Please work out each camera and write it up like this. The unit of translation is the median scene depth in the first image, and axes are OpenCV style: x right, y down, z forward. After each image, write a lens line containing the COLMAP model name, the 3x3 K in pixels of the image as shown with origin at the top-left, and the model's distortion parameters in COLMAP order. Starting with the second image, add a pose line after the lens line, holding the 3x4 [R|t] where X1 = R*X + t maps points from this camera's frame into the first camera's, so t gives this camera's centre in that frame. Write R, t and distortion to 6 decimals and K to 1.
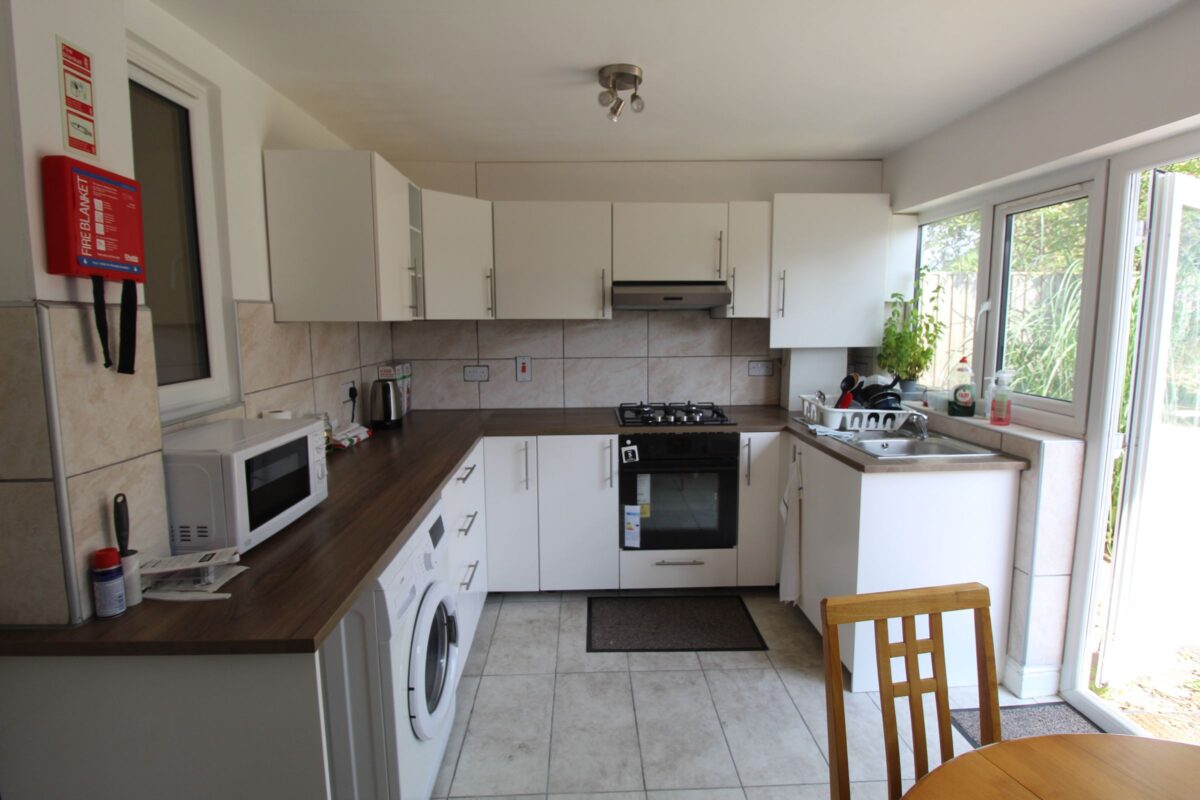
lens RADIAL K [[580.6, 0, 595.1], [0, 580.6, 379.4], [0, 0, 1]] dist [-0.005872, -0.010491]
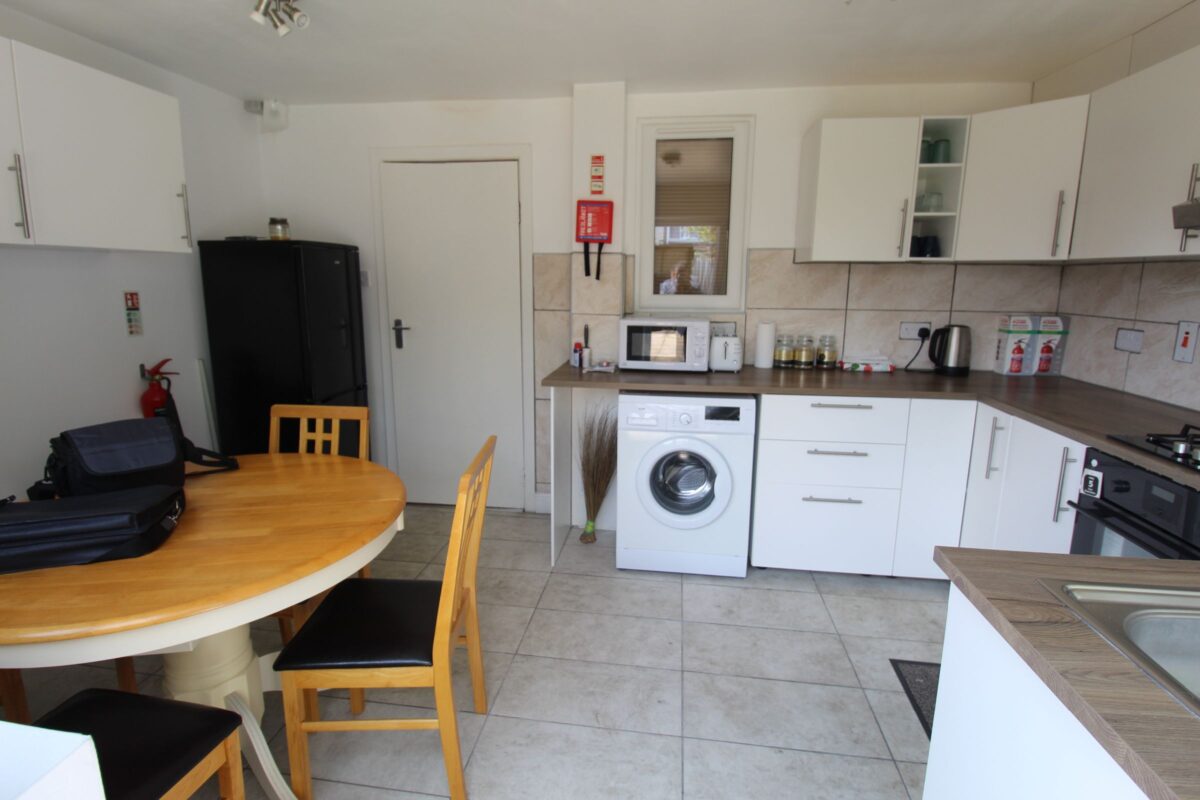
lens RADIAL K [[580.6, 0, 596.5], [0, 580.6, 380.2], [0, 0, 1]] dist [-0.005872, -0.010491]
pose [[-0.179921, 0.174410, -0.968096, 0.703383], [-0.111448, 0.974205, 0.196223, -0.032763], [0.977347, 0.143197, -0.155842, 0.581530]]
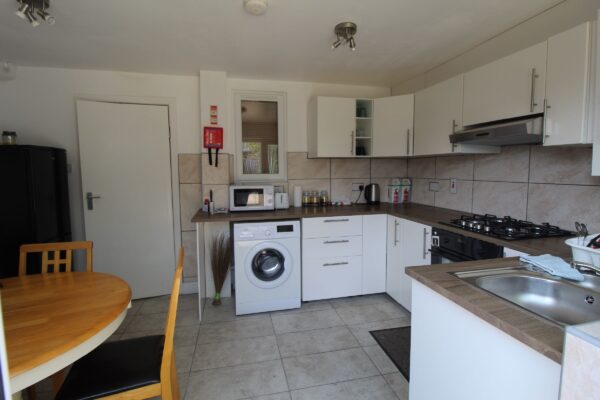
lens RADIAL K [[290.3, 0, 299.2], [0, 290.3, 189.7], [0, 0, 1]] dist [-0.005872, -0.010491]
pose [[0.182118, 0.073960, -0.980491, 0.728260], [-0.100295, 0.993363, 0.056303, -0.011225], [0.978148, 0.088084, 0.188327, 0.497591]]
